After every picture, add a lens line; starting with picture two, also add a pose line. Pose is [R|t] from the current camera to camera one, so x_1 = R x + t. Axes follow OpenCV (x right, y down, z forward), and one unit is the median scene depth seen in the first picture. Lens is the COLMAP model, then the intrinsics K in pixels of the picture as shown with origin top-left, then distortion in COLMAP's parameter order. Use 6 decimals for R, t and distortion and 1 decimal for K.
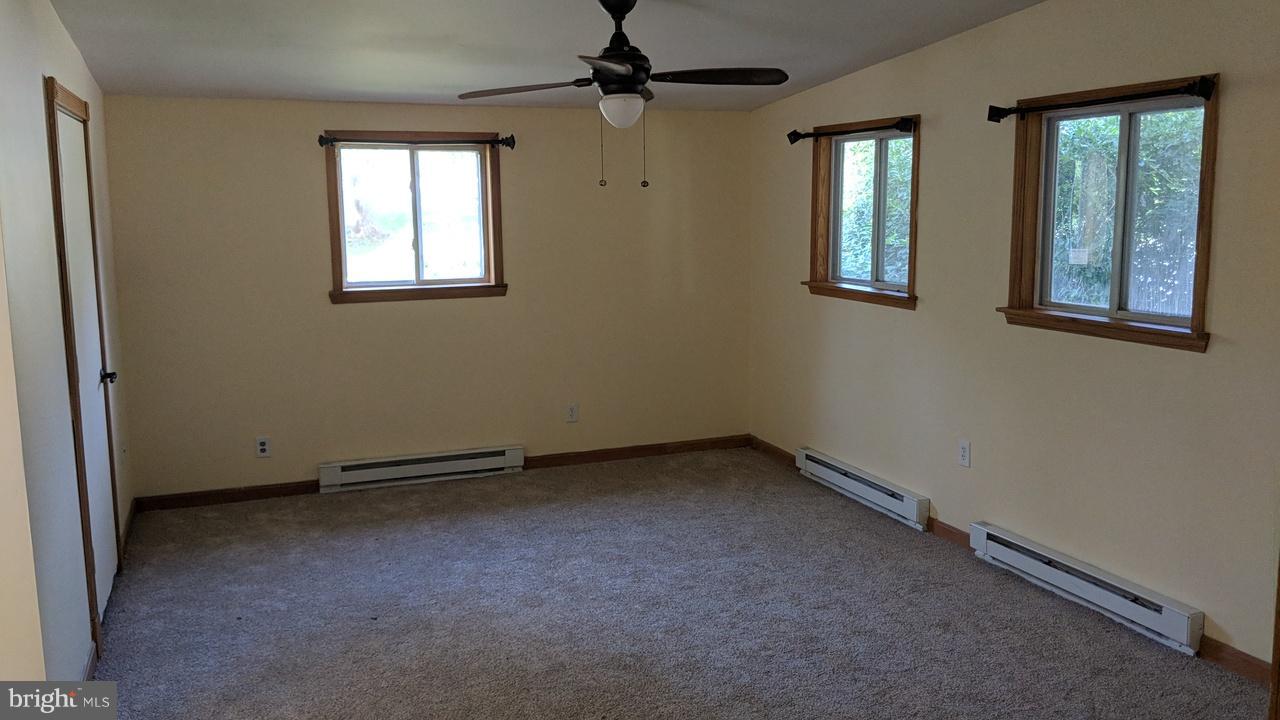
lens RADIAL K [[1029.3, 0, 645.4], [0, 1029.3, 377.9], [0, 0, 1]] dist [0.098290, -0.218947]
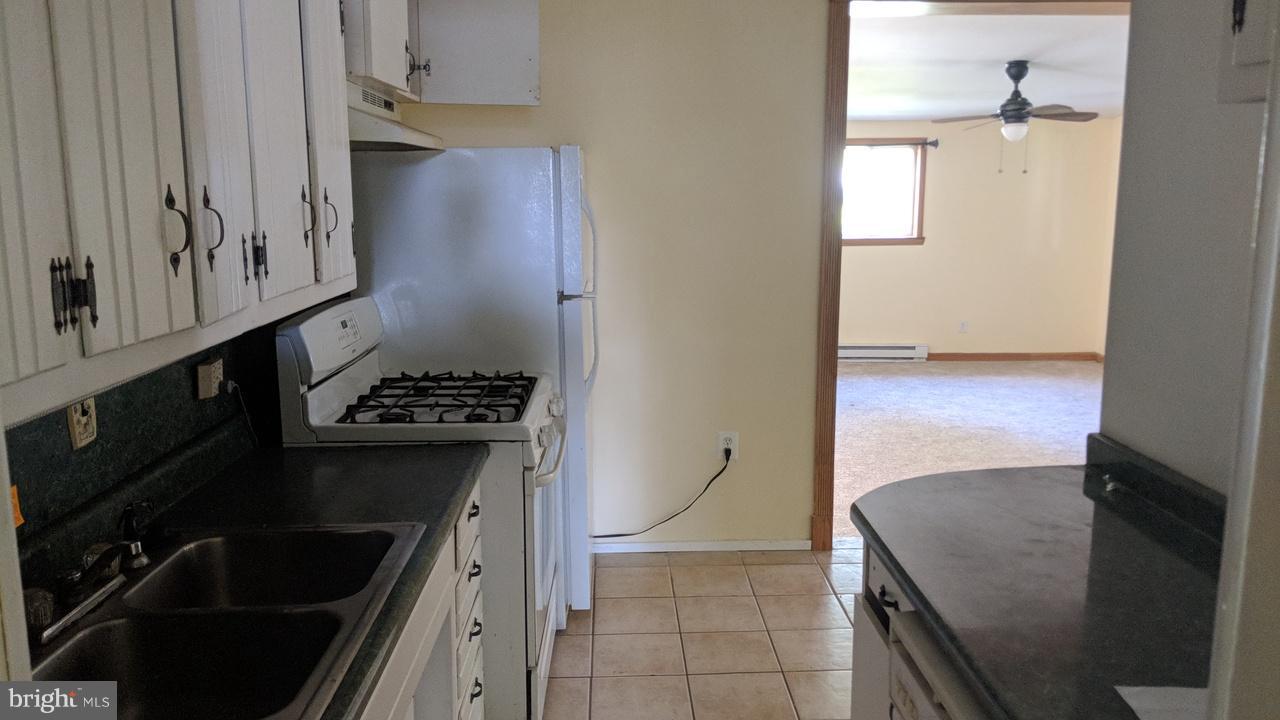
lens RADIAL K [[1029.3, 0, 645.4], [0, 1029.3, 377.9], [0, 0, 1]] dist [0.098290, -0.218947]
pose [[0.938570, 0.069486, -0.338020, 0.011847], [-0.064801, 0.997581, 0.025139, 0.124139], [0.338949, -0.001691, 0.940803, -0.687339]]
